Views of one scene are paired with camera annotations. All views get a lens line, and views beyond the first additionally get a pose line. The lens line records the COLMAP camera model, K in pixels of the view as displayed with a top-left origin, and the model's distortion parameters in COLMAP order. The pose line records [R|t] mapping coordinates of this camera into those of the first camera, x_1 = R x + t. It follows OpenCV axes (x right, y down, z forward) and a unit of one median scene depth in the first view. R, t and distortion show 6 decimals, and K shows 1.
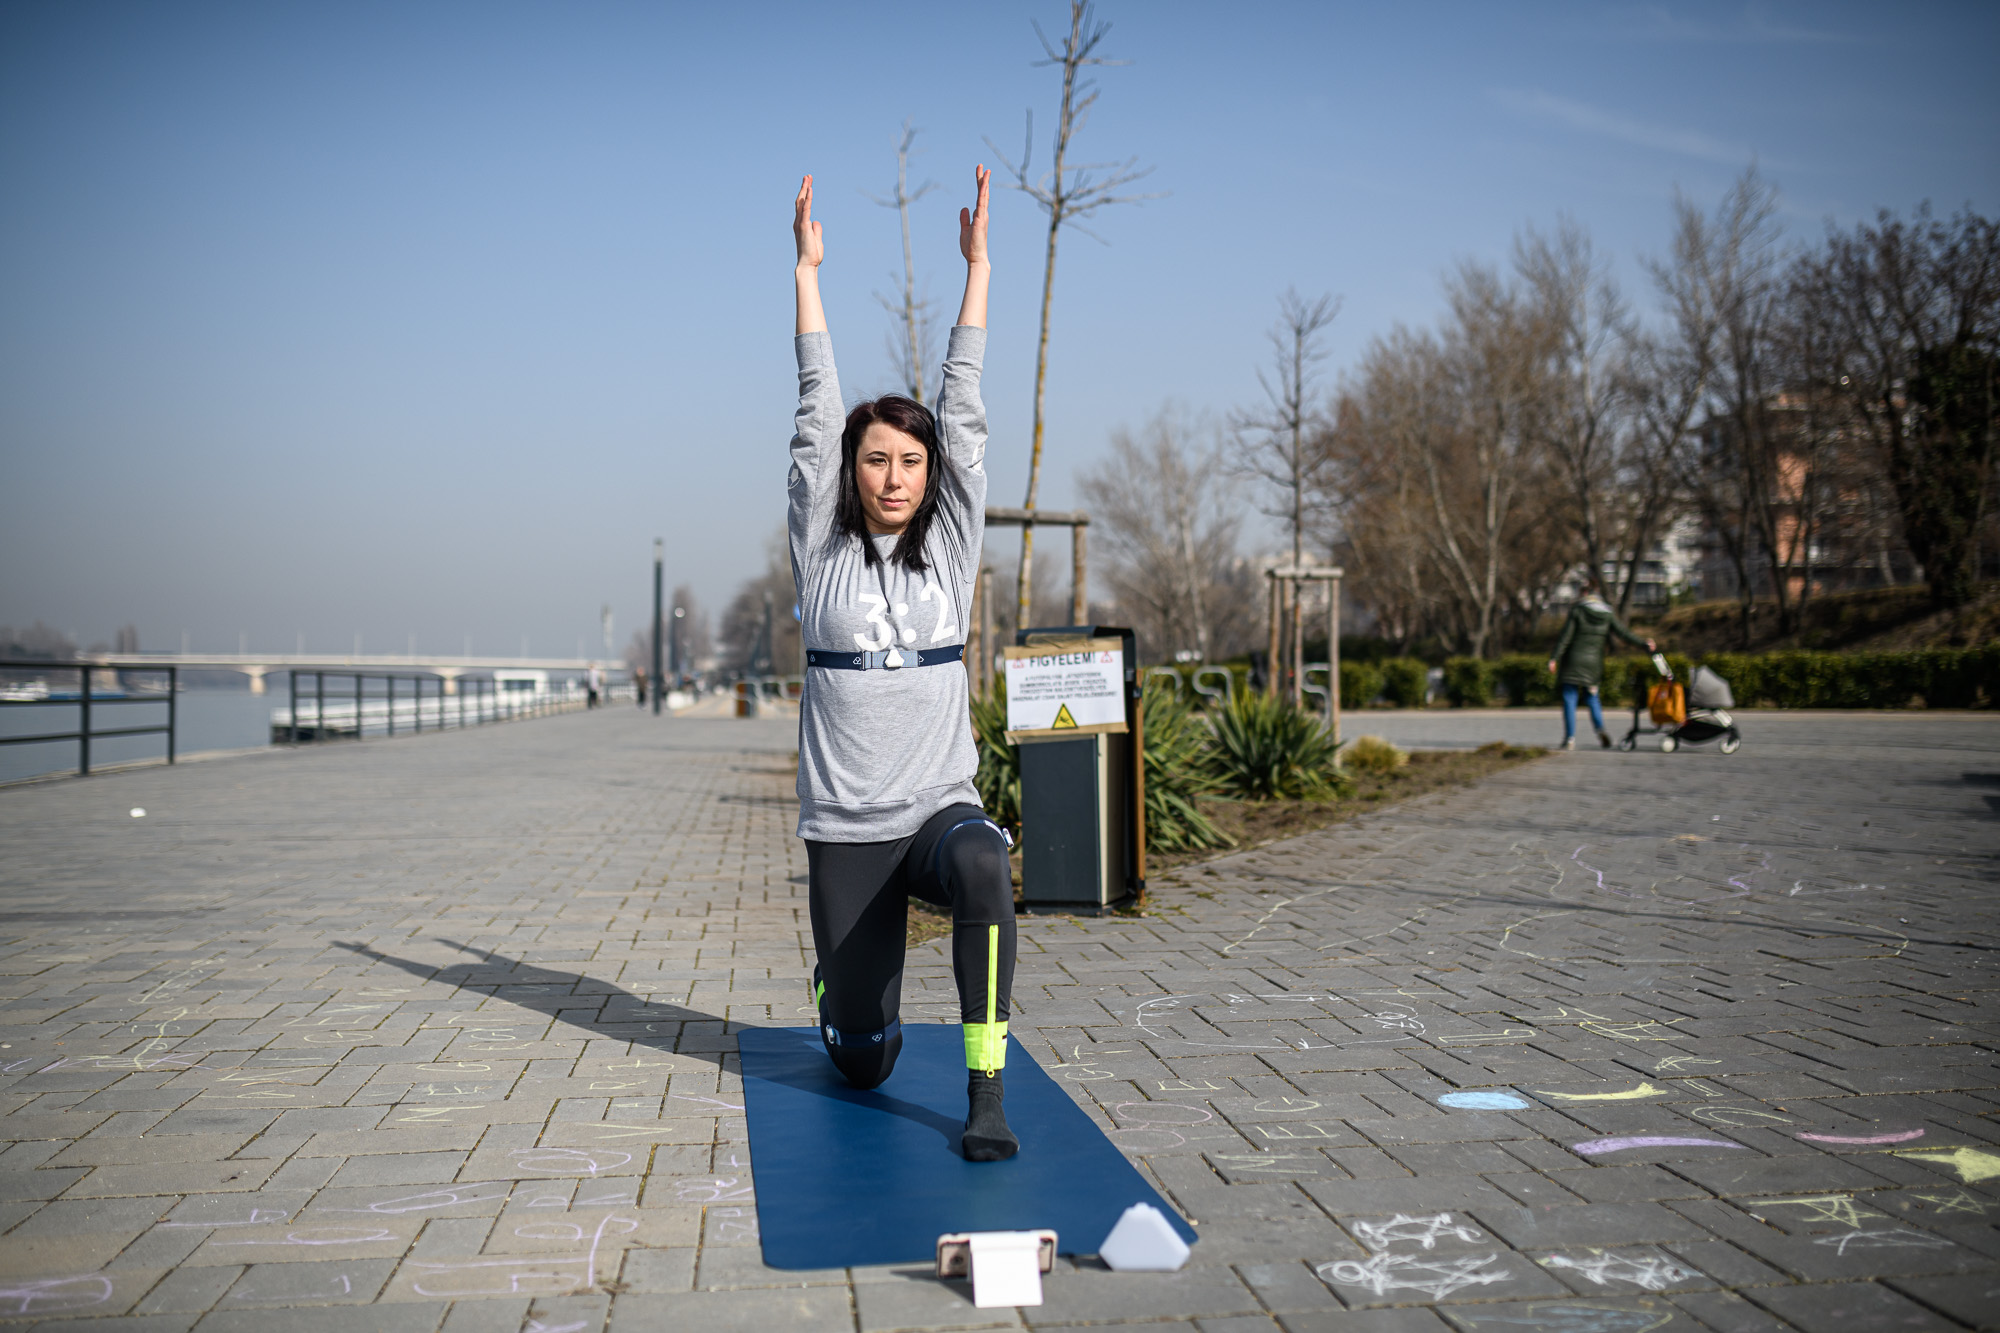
lens RADIAL K [[1909.9, 0, 1000.0], [0, 1909.9, 666.5], [0, 0, 1]] dist [-0.031448, 0.008208]
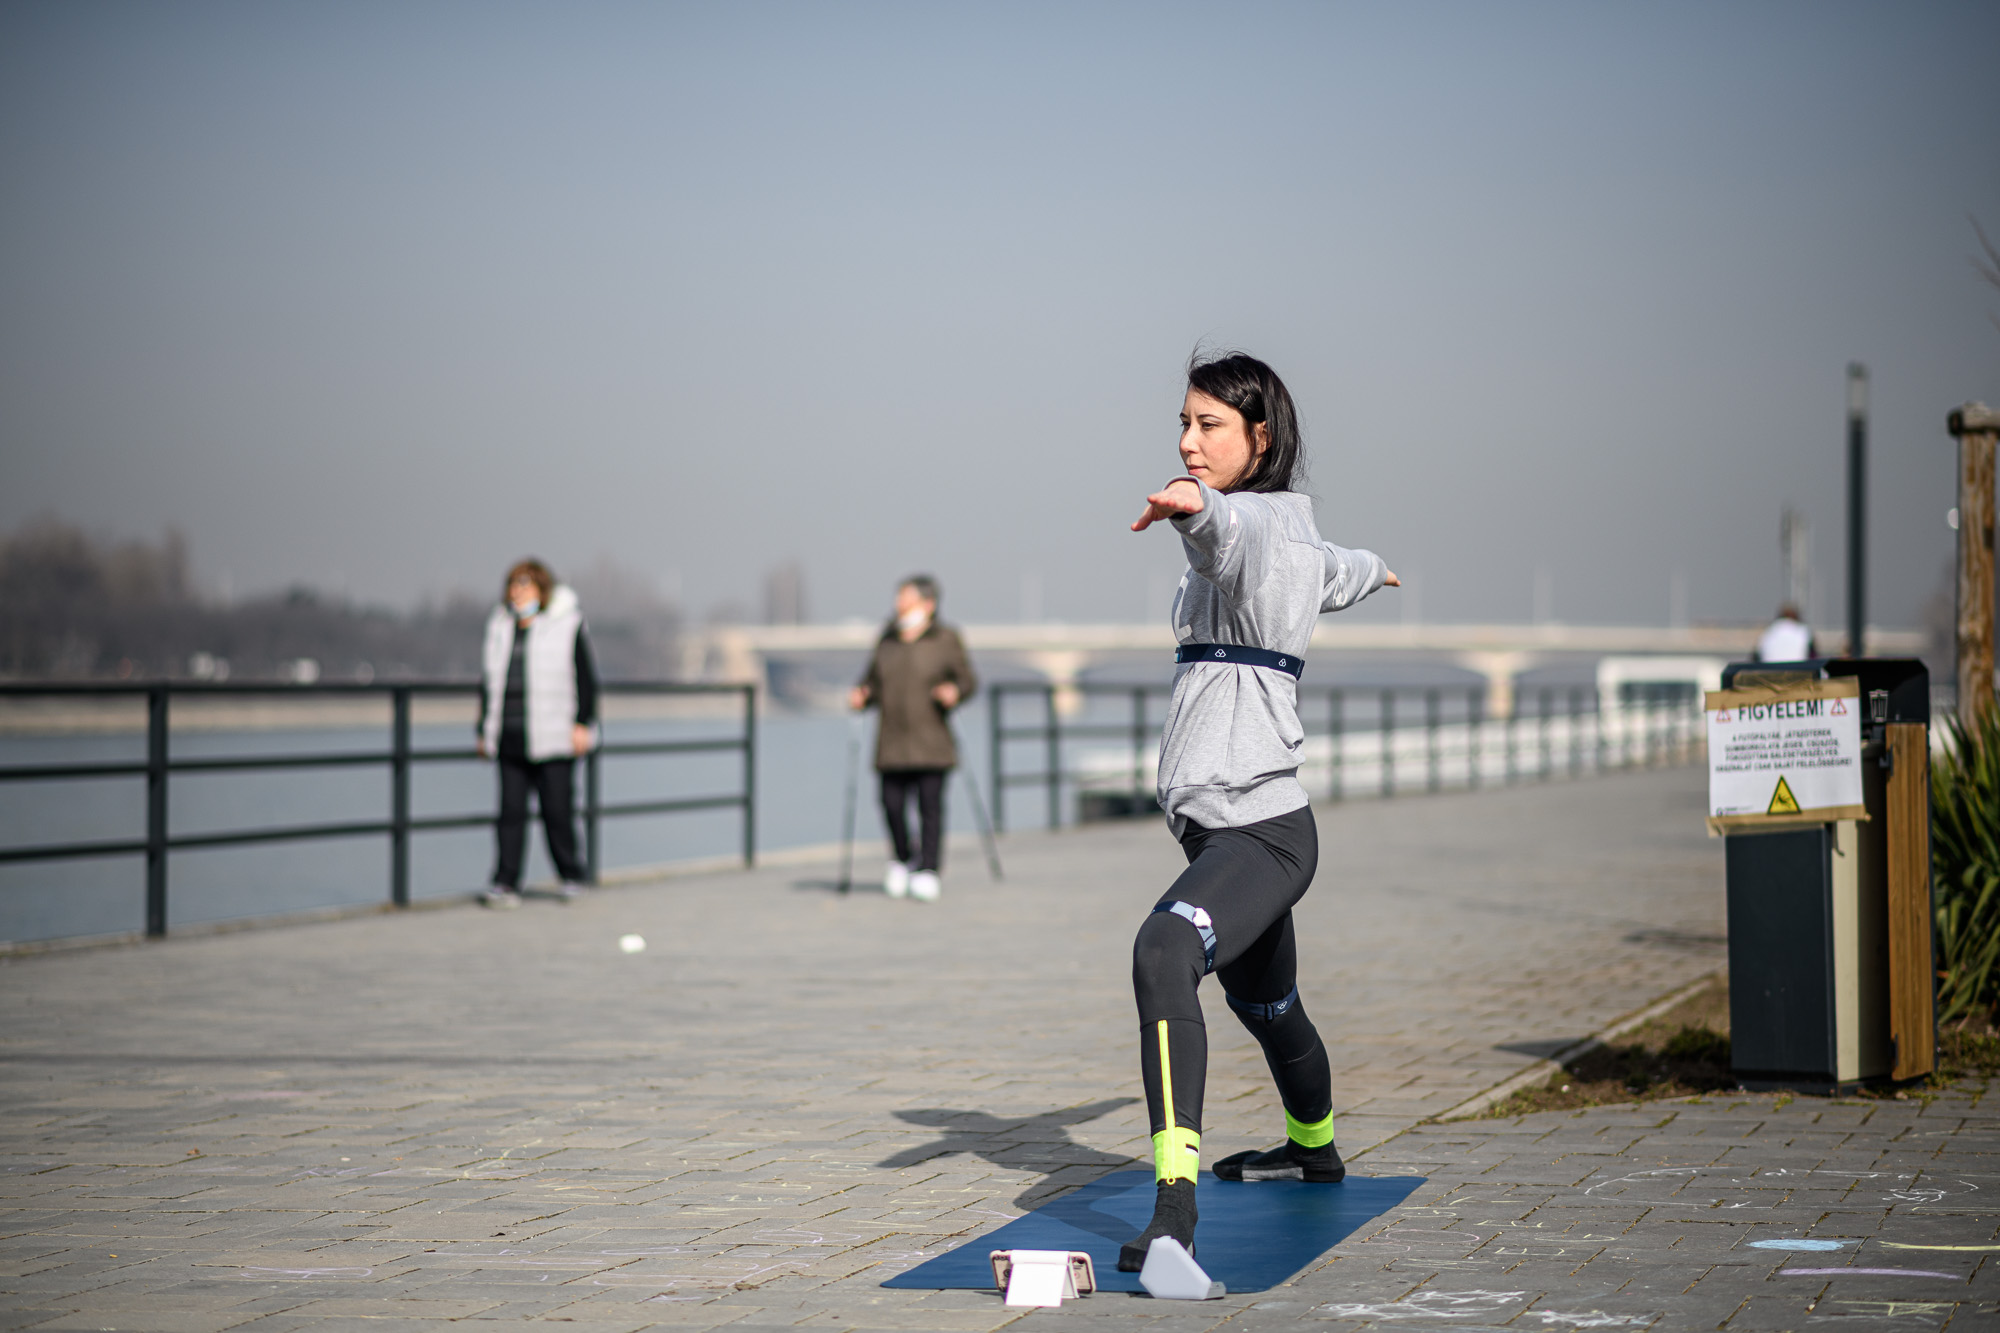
lens RADIAL K [[4973.8, 0, 1000.0], [0, 4973.8, 666.5], [0, 0, 1]] dist [-0.072174, 0.043373]
pose [[0.923389, -0.005398, -0.383828, 0.446101], [0.007739, 0.999960, 0.004554, -0.028934], [0.383788, -0.007175, 0.923393, -0.706116]]
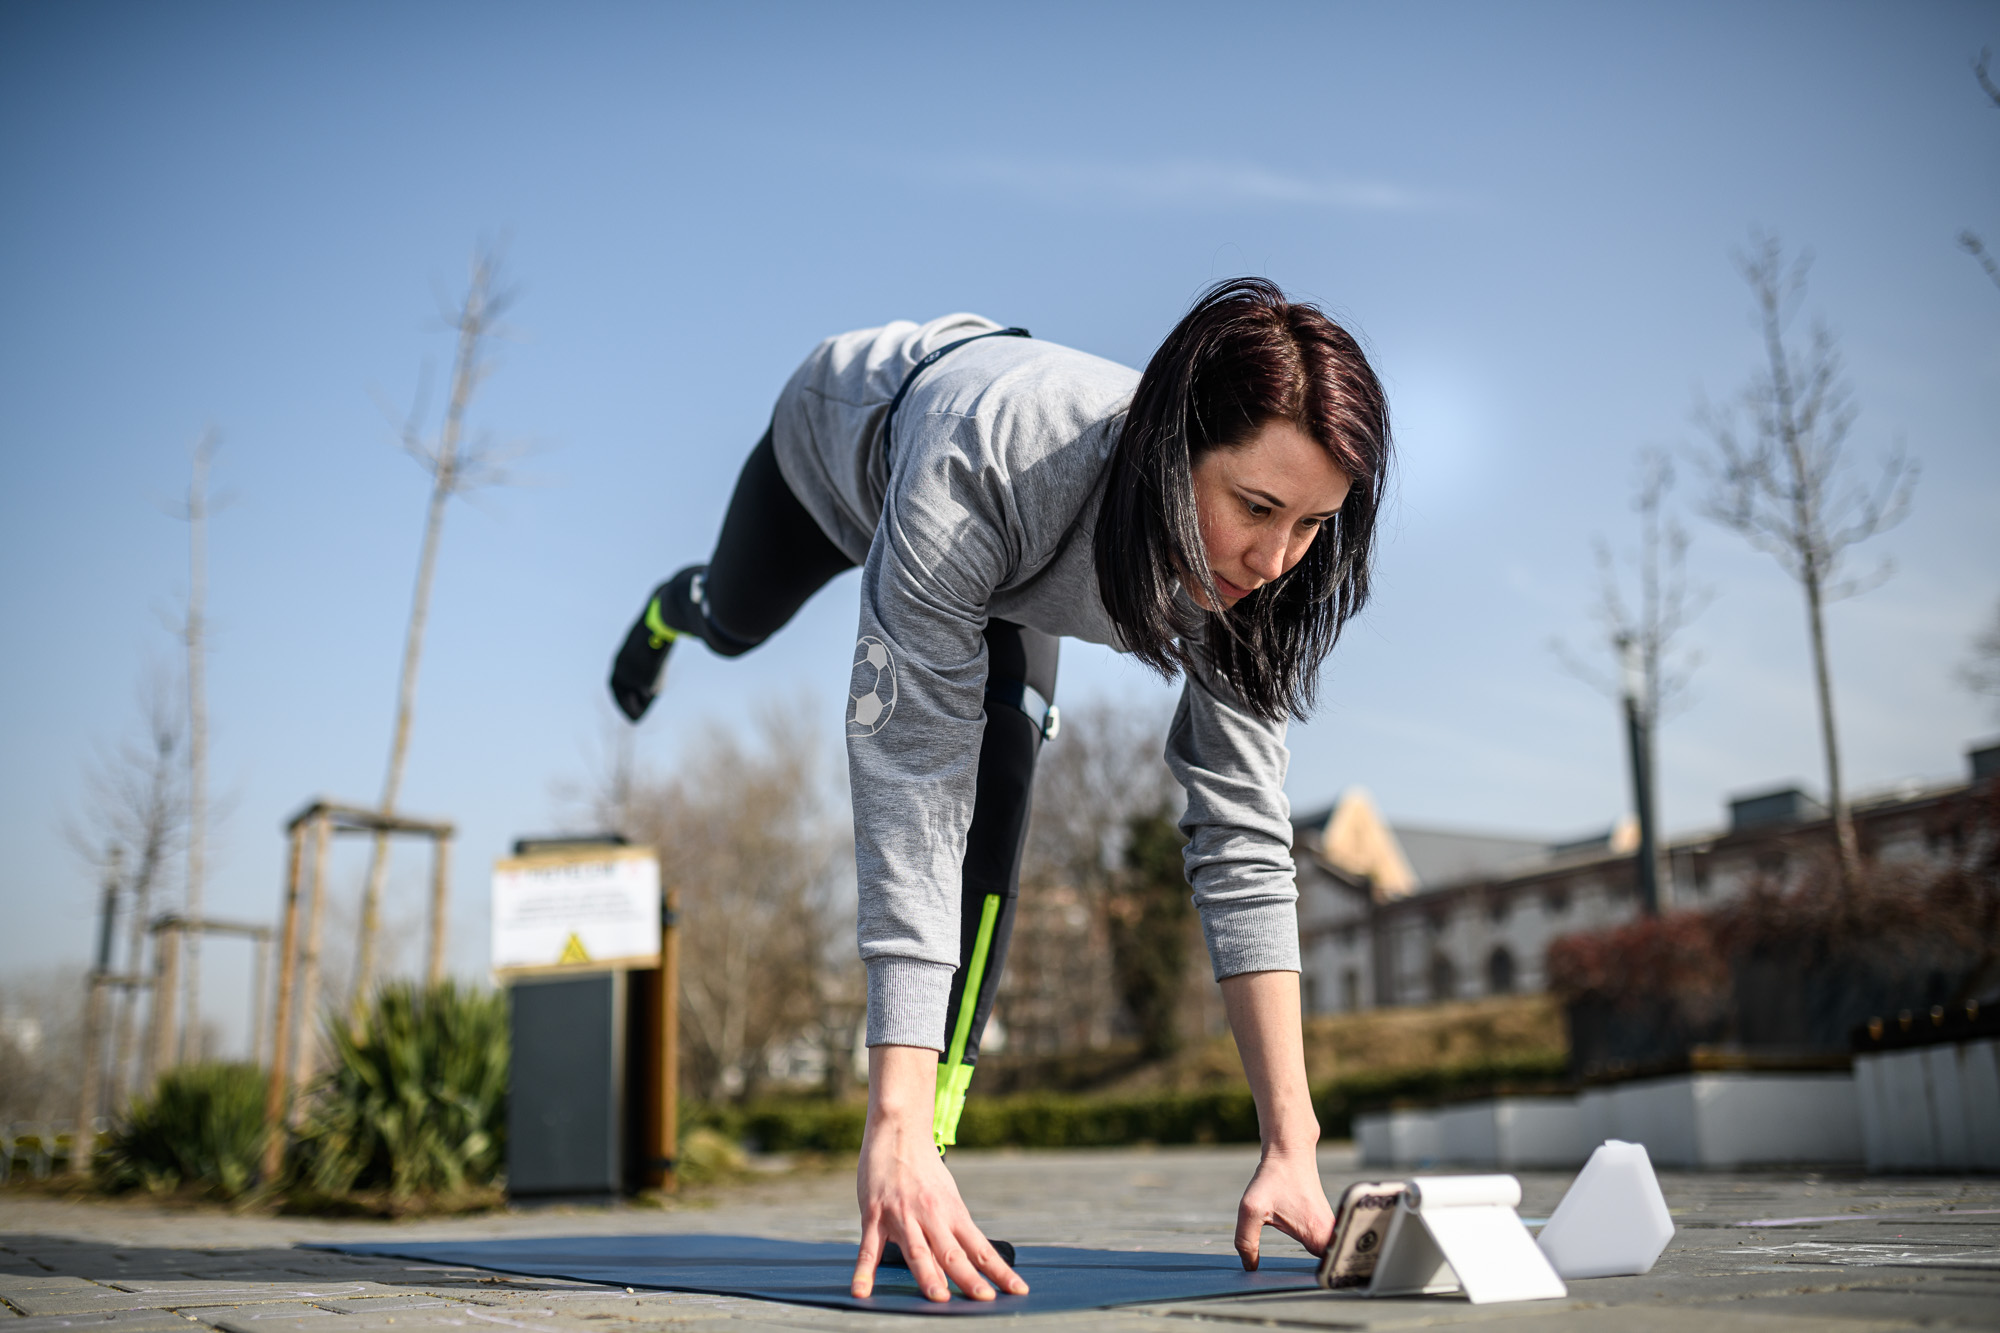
lens RADIAL K [[1909.9, 0, 1000.0], [0, 1909.9, 666.5], [0, 0, 1]] dist [-0.031448, 0.008208]
pose [[0.911320, 0.095296, 0.400519, -0.129070], [0.010043, 0.967407, -0.253027, 0.113596], [-0.411577, 0.234611, 0.880660, 0.218060]]
